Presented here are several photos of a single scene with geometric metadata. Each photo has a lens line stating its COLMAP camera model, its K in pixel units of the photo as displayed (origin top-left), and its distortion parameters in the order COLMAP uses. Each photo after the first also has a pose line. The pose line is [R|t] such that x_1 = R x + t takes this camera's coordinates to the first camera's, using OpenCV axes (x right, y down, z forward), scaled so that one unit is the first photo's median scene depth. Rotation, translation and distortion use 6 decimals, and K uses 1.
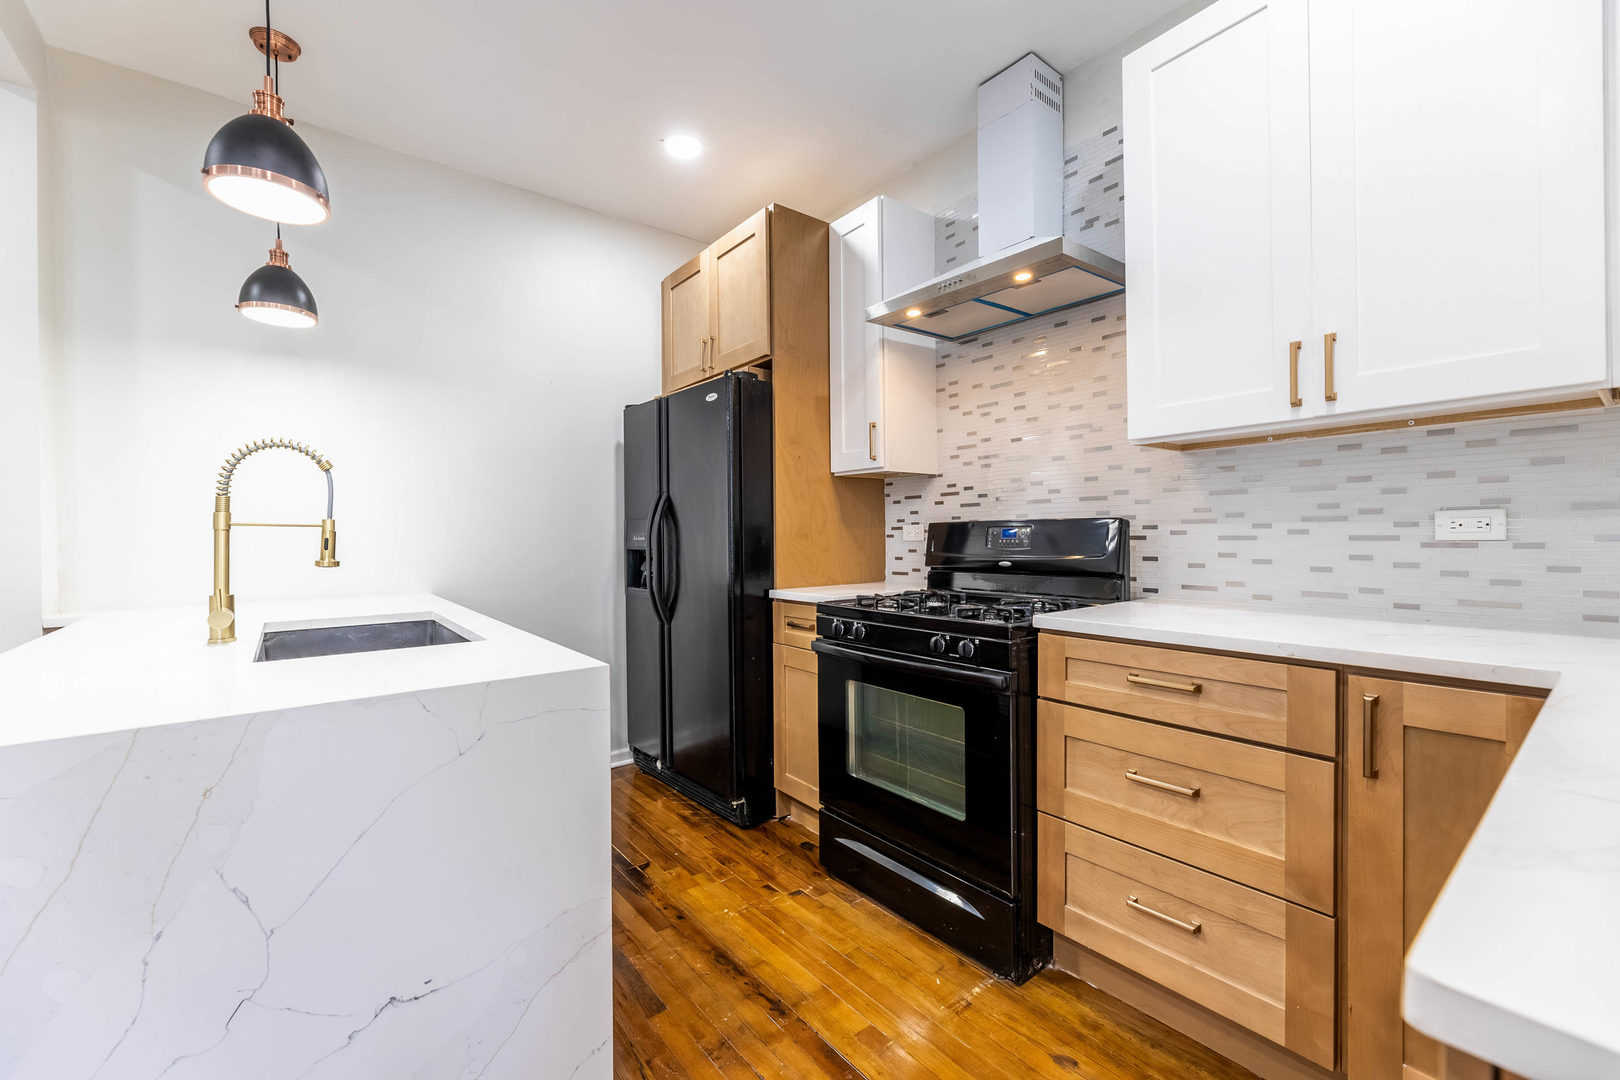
lens RADIAL K [[650.5, 0, 797.2], [0, 650.5, 538.8], [0, 0, 1]] dist [-0.001441, -0.000237]
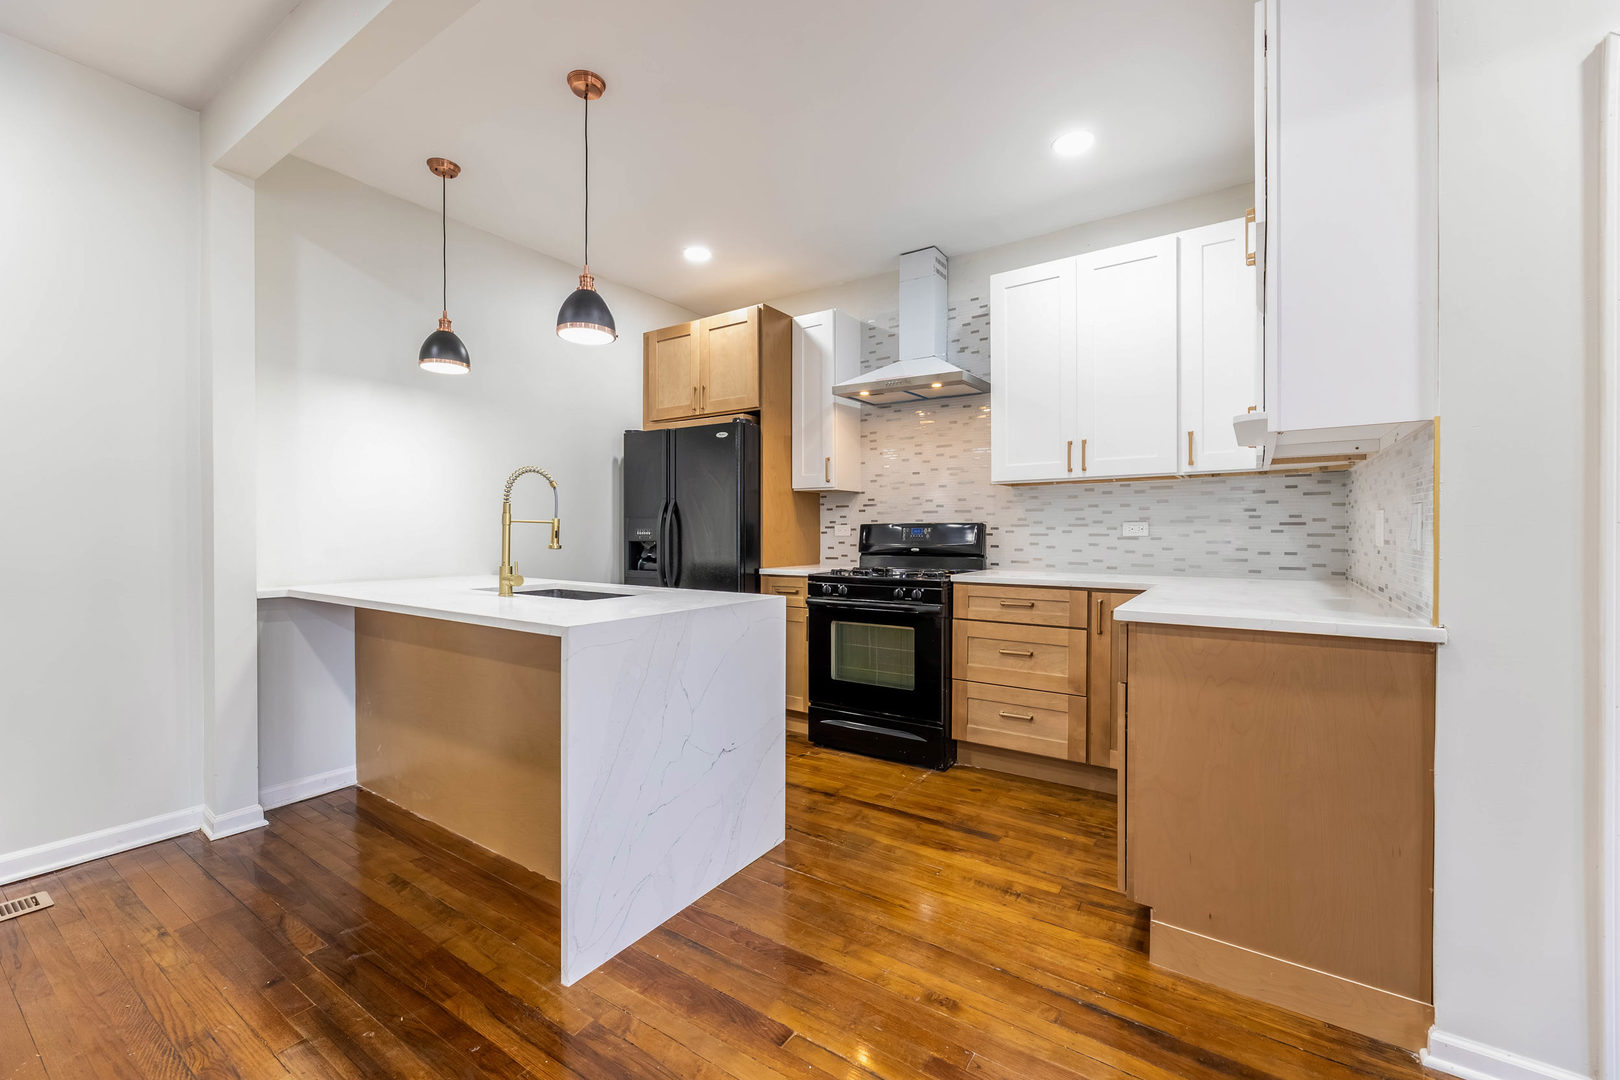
lens RADIAL K [[658.0, 0, 798.8], [0, 658.0, 537.5], [0, 0, 1]] dist [-0.000916, -0.000343]
pose [[0.951784, 0.005704, 0.306715, -0.421525], [-0.006164, 0.999981, 0.000530, 0.007451], [-0.306706, -0.002395, 0.951801, -0.443794]]
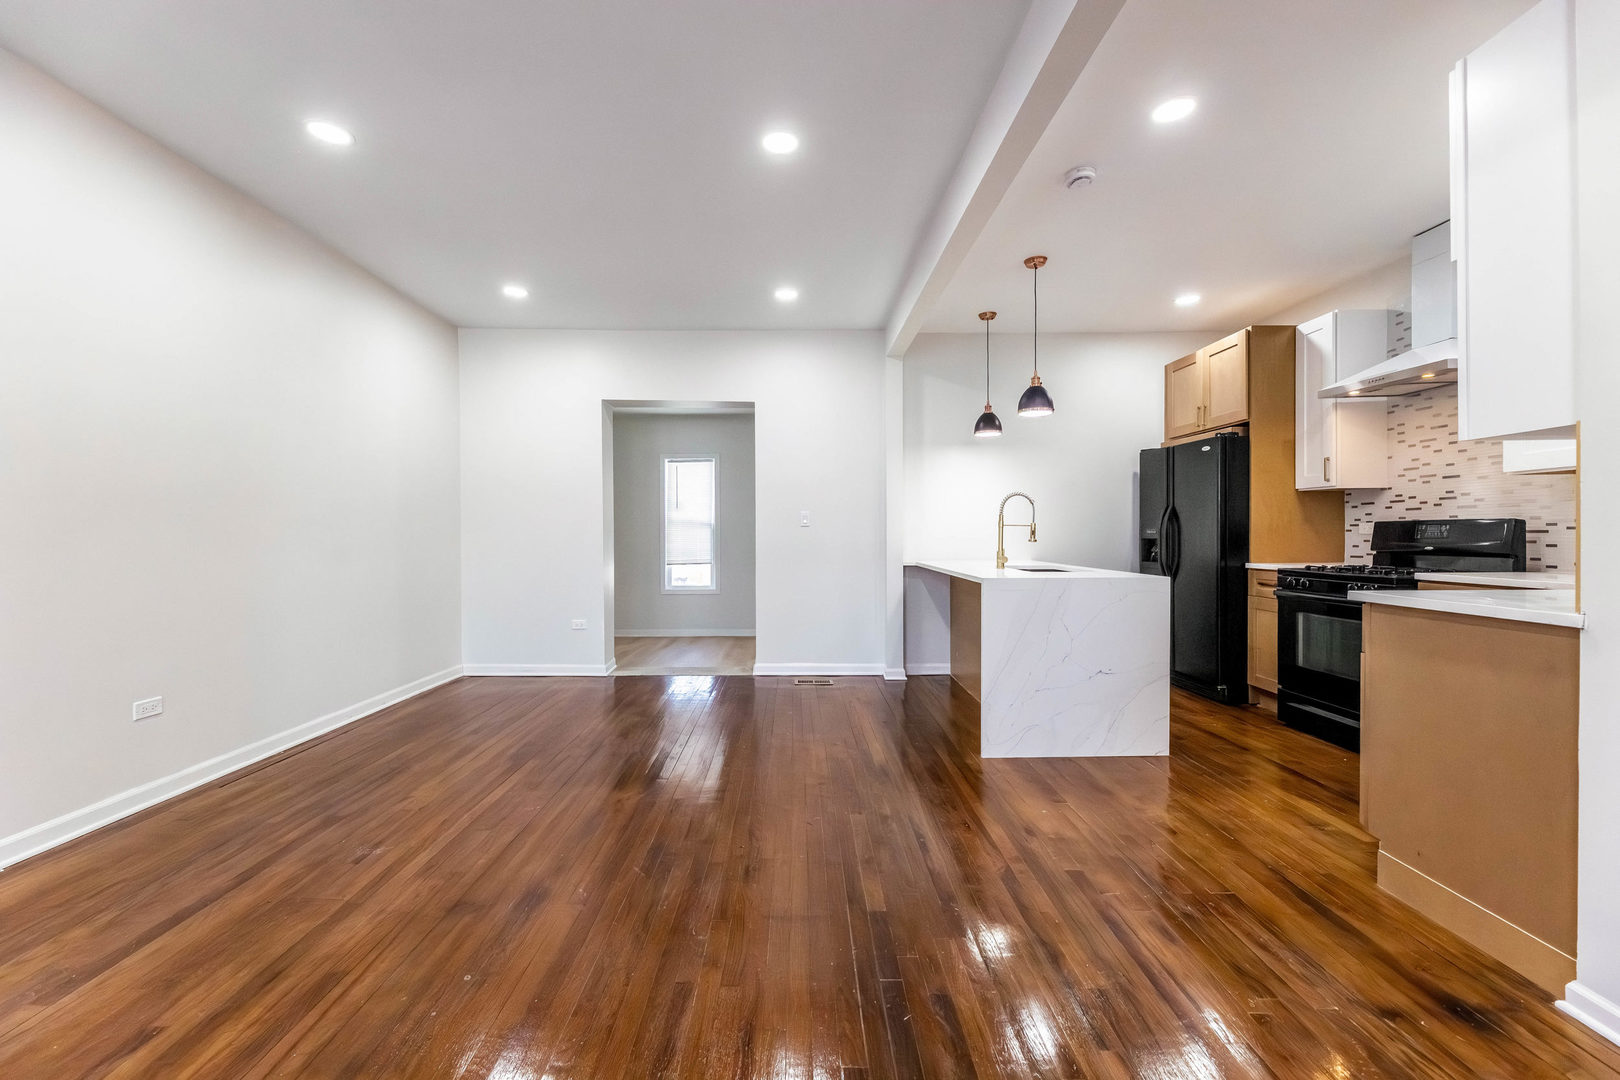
lens RADIAL K [[652.4, 0, 805.1], [0, 652.4, 539.2], [0, 0, 1]] dist [0.000614, 0.000050]
pose [[0.796457, 0.009518, -0.604620, 0.068601], [-0.005459, 0.999949, 0.008550, 0.010415], [0.604670, -0.003509, 0.796468, -1.007150]]
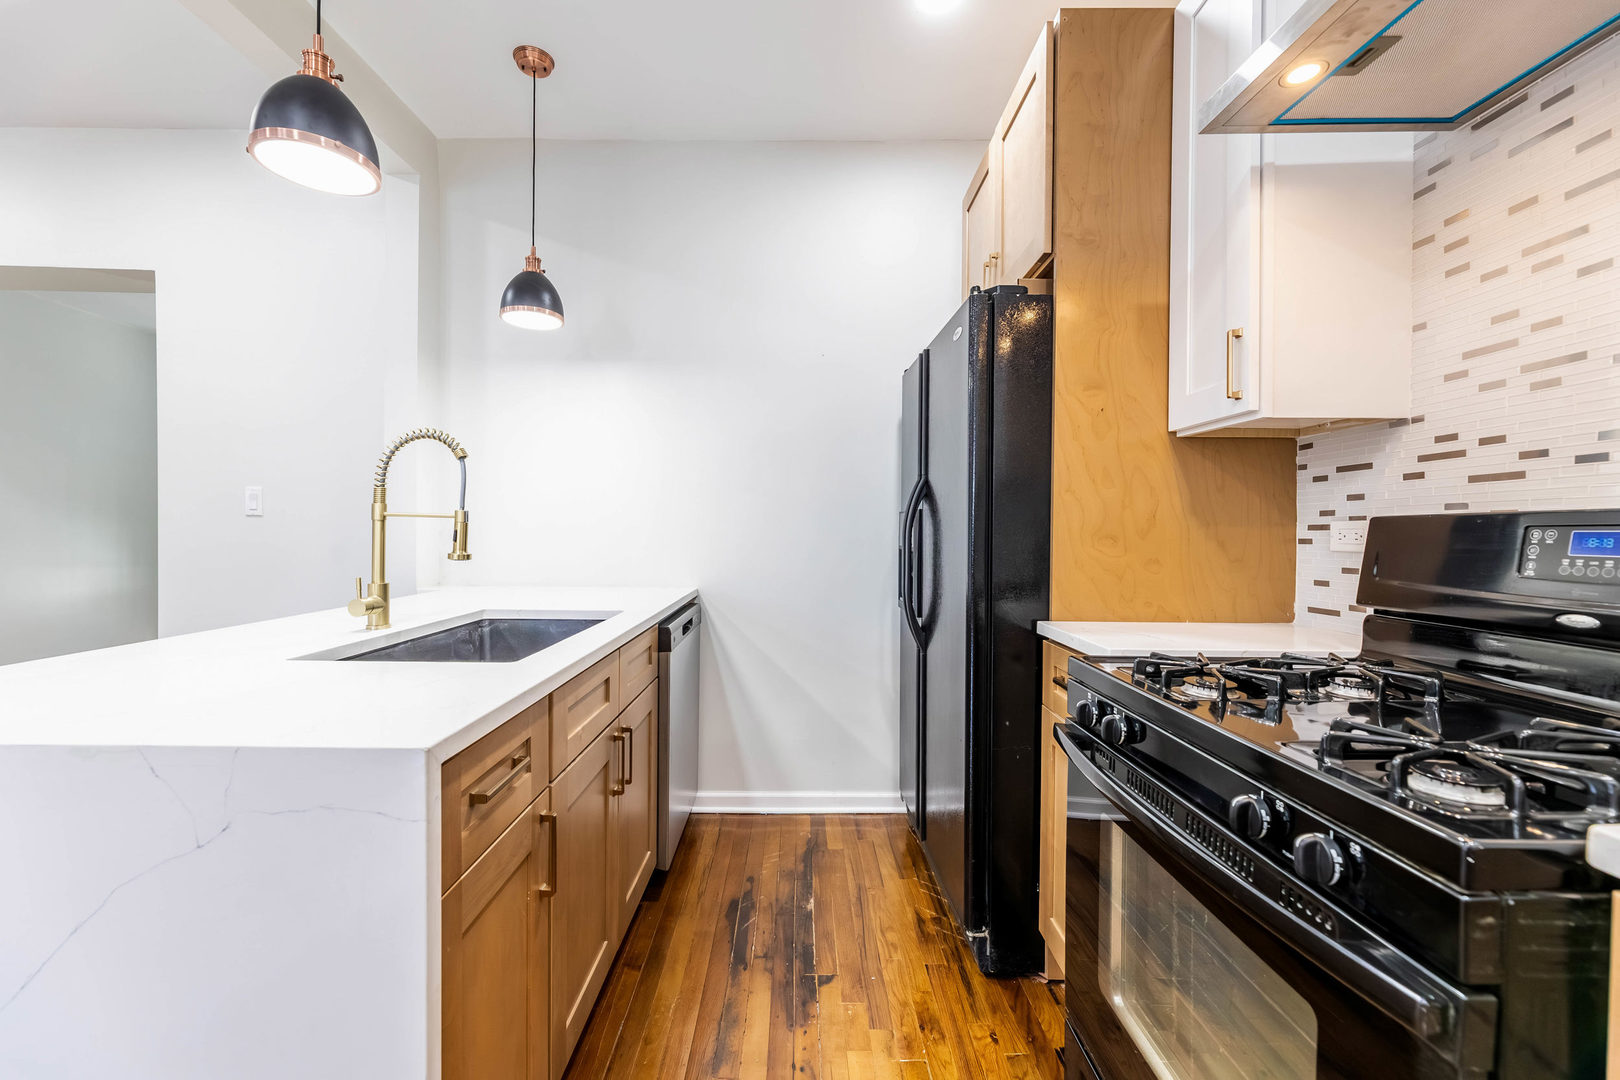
lens RADIAL K [[648.0, 0, 805.3], [0, 648.0, 536.7], [0, 0, 1]] dist [-0.000211, -0.000243]
pose [[0.788165, 0.020798, -0.615113, 0.171095], [-0.018909, 0.999775, 0.009576, -0.006086], [0.615174, 0.004084, 0.788381, 0.363671]]
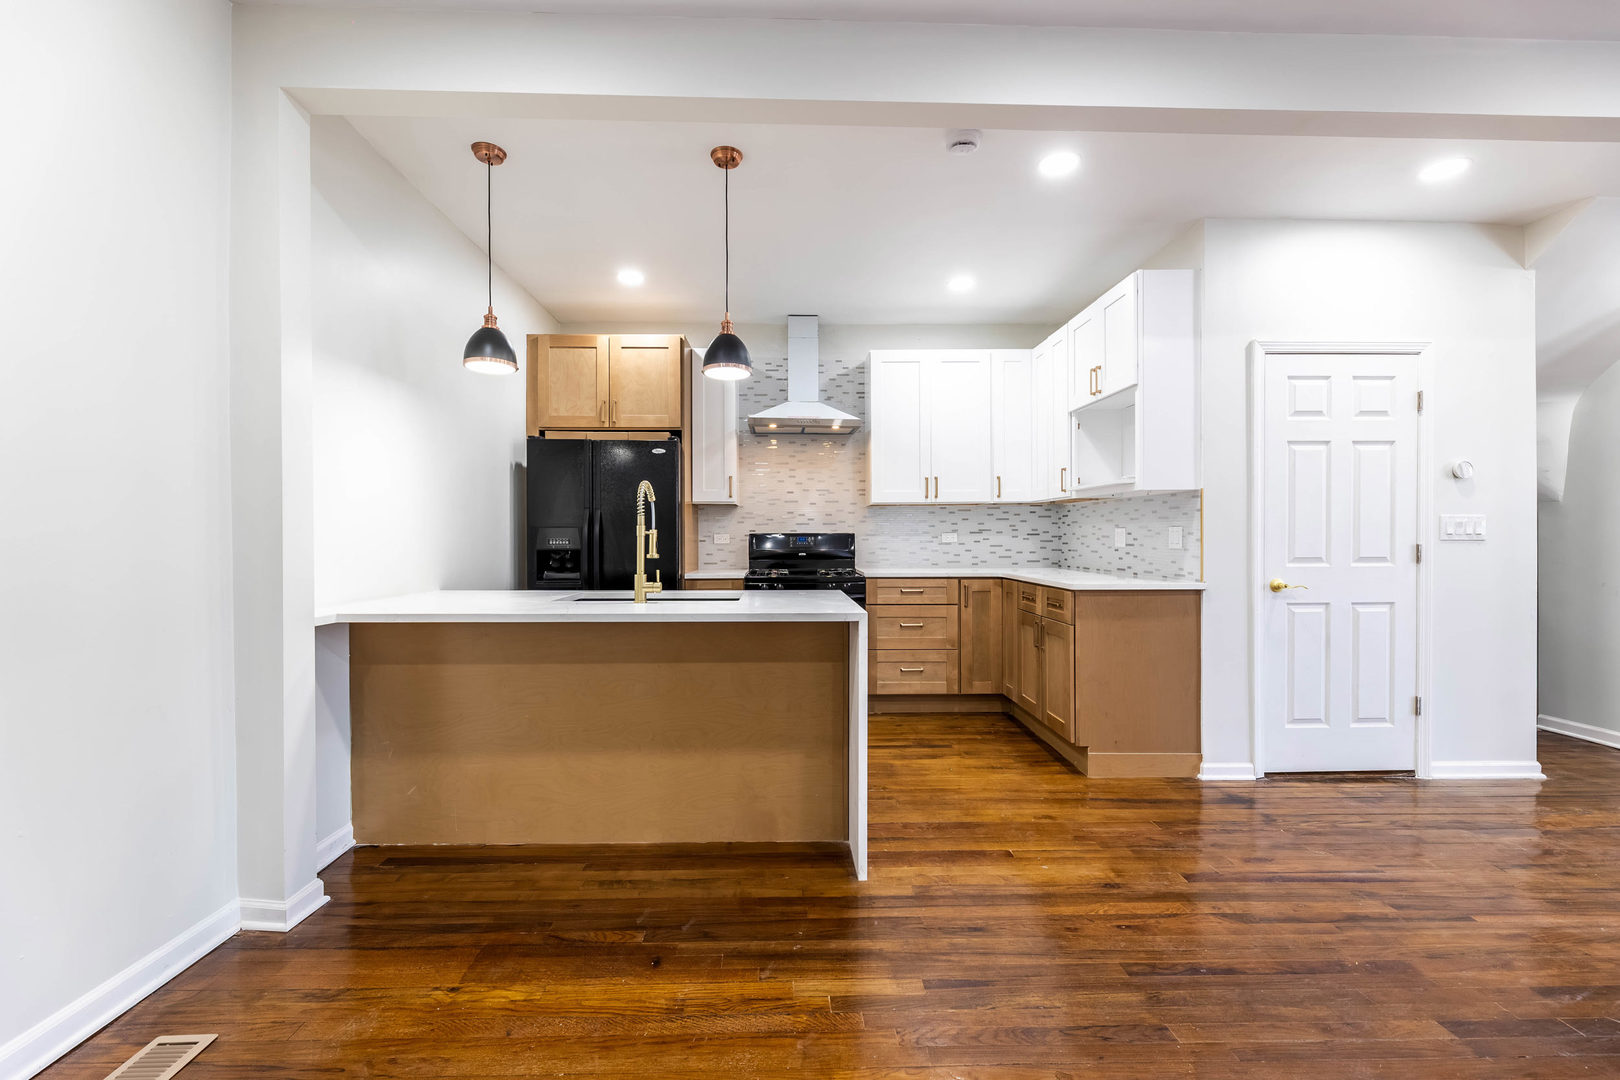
lens RADIAL K [[658.0, 0, 798.8], [0, 658.0, 537.5], [0, 0, 1]] dist [-0.000916, -0.000343]
pose [[0.596499, 0.006879, 0.802584, -1.208180], [0.002628, 0.999941, -0.010524, 0.006181], [-0.802610, 0.008387, 0.596446, -0.206218]]
